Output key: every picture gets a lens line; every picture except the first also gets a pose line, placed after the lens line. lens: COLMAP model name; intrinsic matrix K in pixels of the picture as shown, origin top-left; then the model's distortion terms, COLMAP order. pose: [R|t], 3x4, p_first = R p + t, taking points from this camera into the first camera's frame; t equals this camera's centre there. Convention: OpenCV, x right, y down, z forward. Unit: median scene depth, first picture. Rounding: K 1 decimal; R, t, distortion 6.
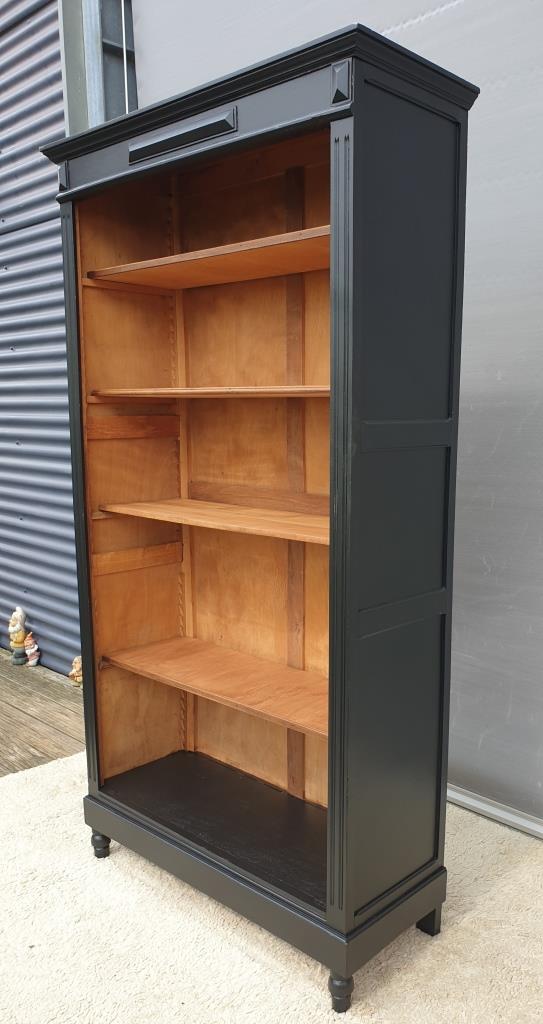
lens RADIAL K [[827.3, 0, 321.9], [0, 827.3, 543.4], [0, 0, 1]] dist [0.095253, -0.184288]
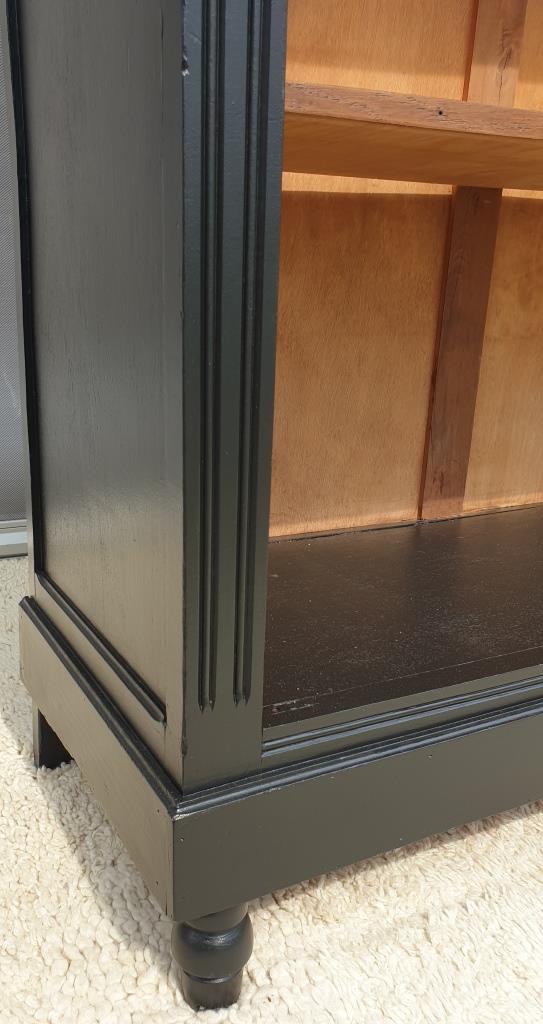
lens RADIAL K [[861.6, 0, 231.9], [0, 861.6, 565.9], [0, 0, 1]] dist [0.108005, -0.516911]
pose [[0.367133, -0.298290, 0.881043, -0.479901], [0.136763, 0.954203, 0.266070, 0.200250], [-0.920059, 0.022811, 0.391115, 0.956260]]
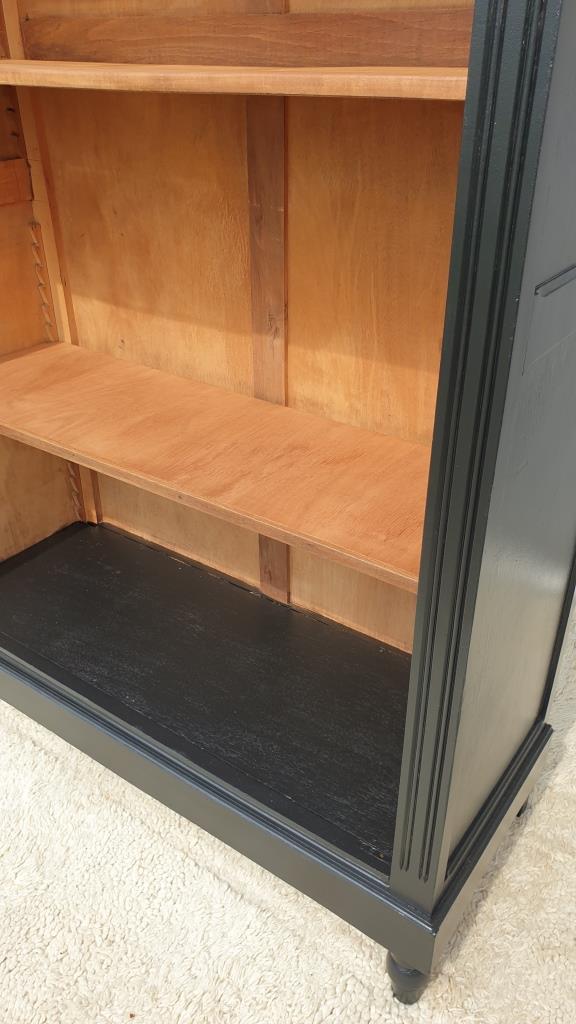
lens RADIAL K [[793.1, 0, 298.1], [0, 793.1, 511.9], [0, 0, 1]] dist [0.023784, -0.006907]
pose [[0.993184, -0.062709, 0.098251, -0.069789], [0.023481, 0.933304, 0.358320, 0.032773], [-0.114168, -0.353570, 0.928415, 0.488920]]
